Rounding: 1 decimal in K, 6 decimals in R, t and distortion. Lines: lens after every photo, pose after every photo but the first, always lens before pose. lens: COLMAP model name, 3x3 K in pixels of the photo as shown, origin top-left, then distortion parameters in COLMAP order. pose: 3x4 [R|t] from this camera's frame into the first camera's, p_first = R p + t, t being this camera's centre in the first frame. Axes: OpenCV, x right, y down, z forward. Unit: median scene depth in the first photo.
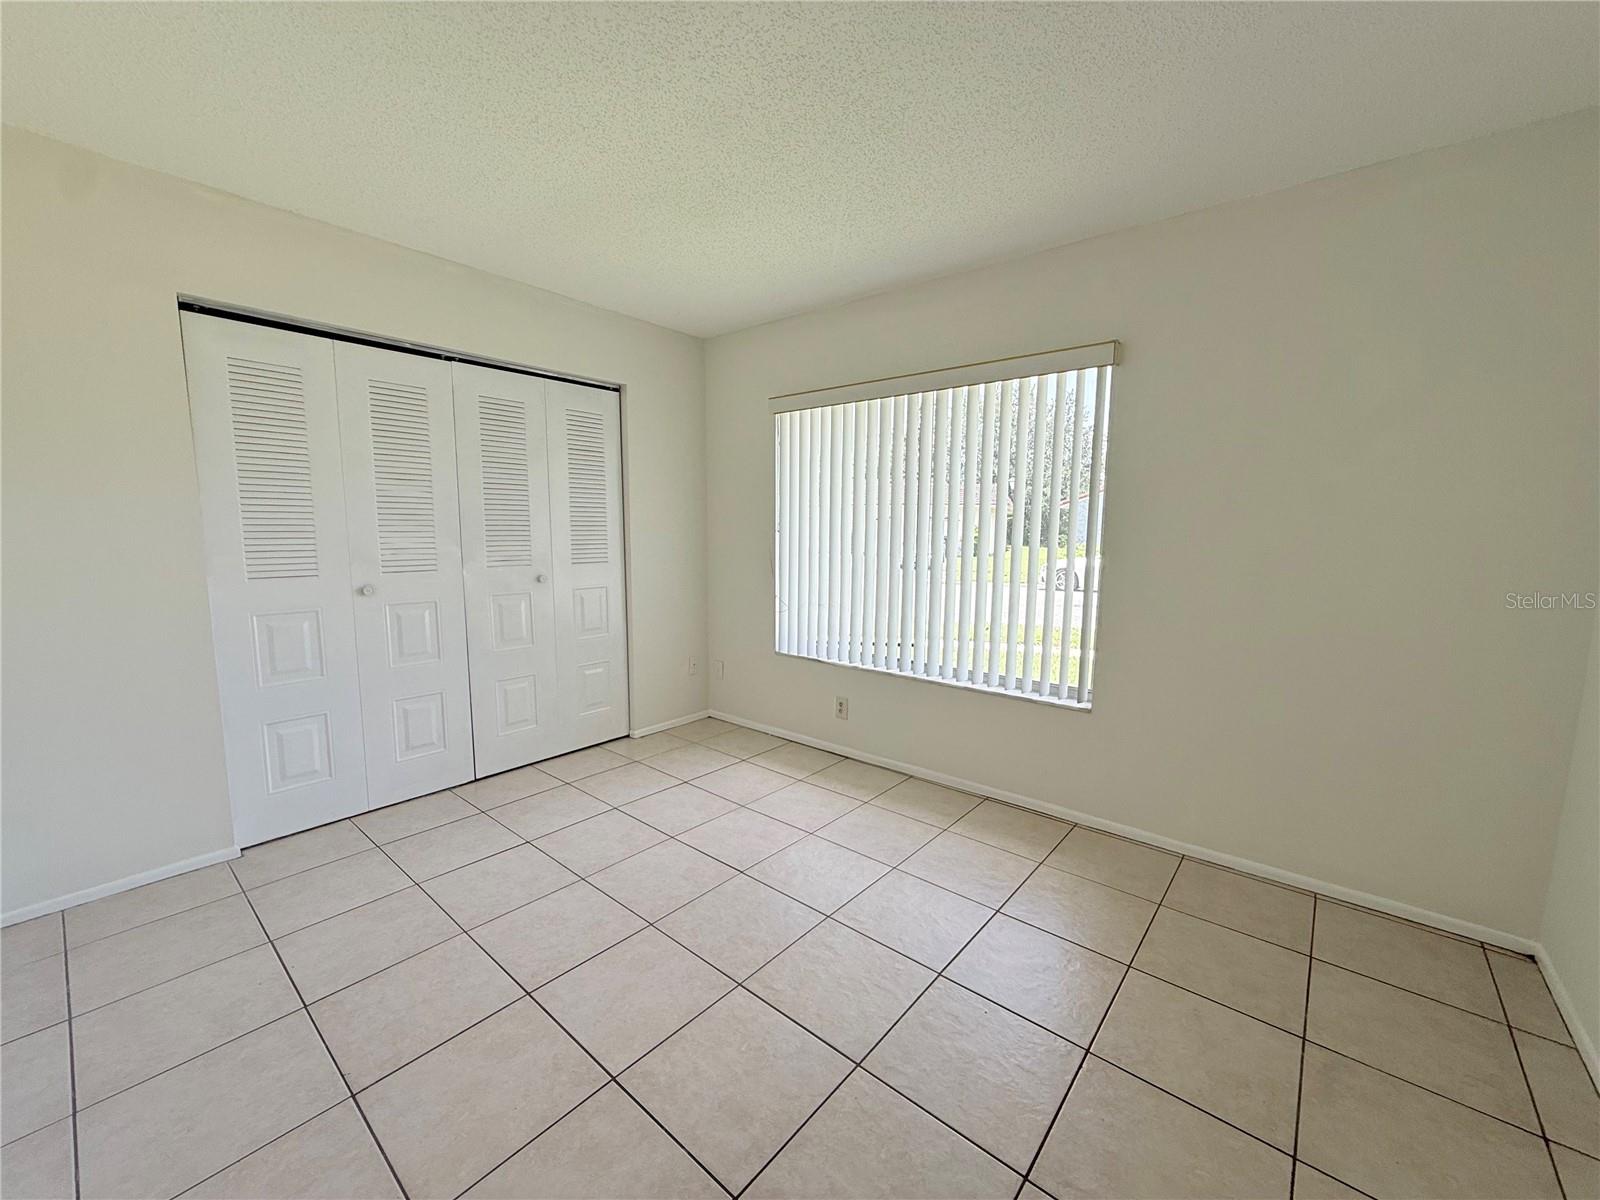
lens RADIAL K [[637.8, 0, 798.1], [0, 637.8, 602.1], [0, 0, 1]] dist [0.000838, -0.000144]
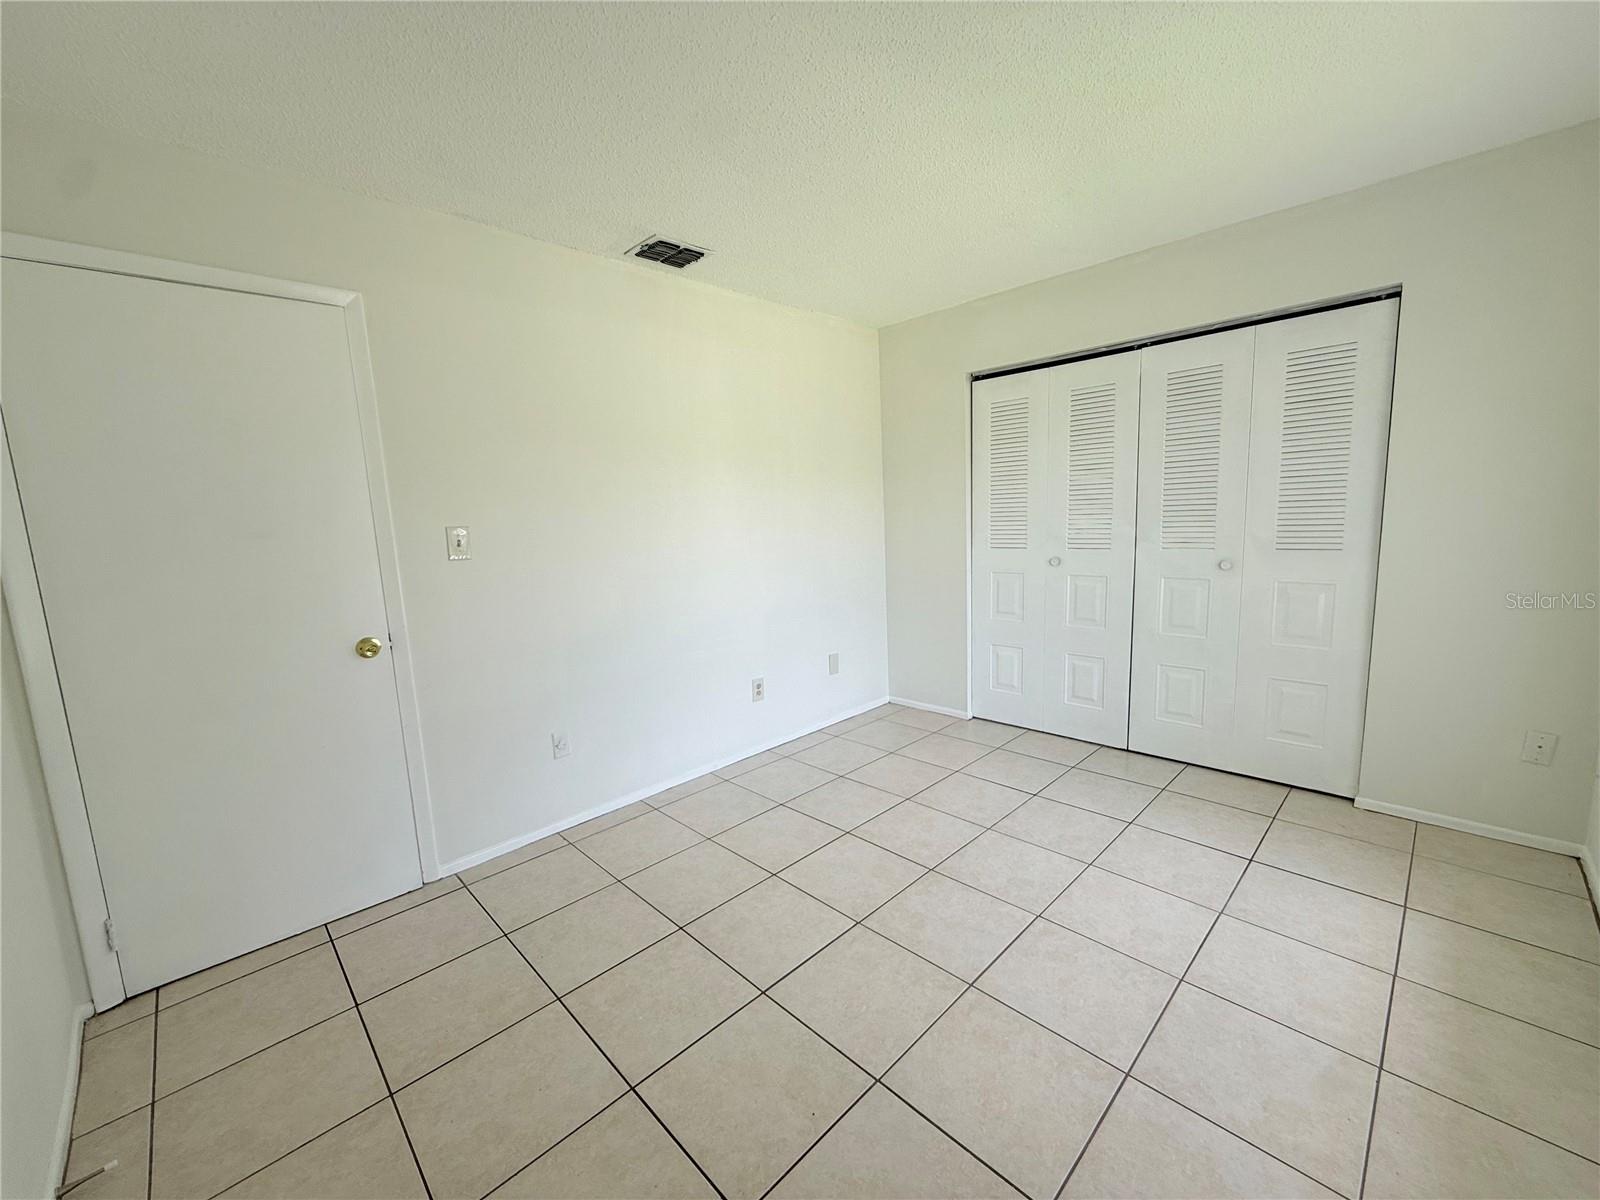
lens RADIAL K [[637.8, 0, 798.1], [0, 637.8, 602.1], [0, 0, 1]] dist [0.000838, -0.000144]
pose [[-0.089653, 0.138019, -0.986364, 0.587410], [-0.076003, 0.986516, 0.144948, -0.078426], [0.993069, 0.087961, -0.077955, 0.561144]]
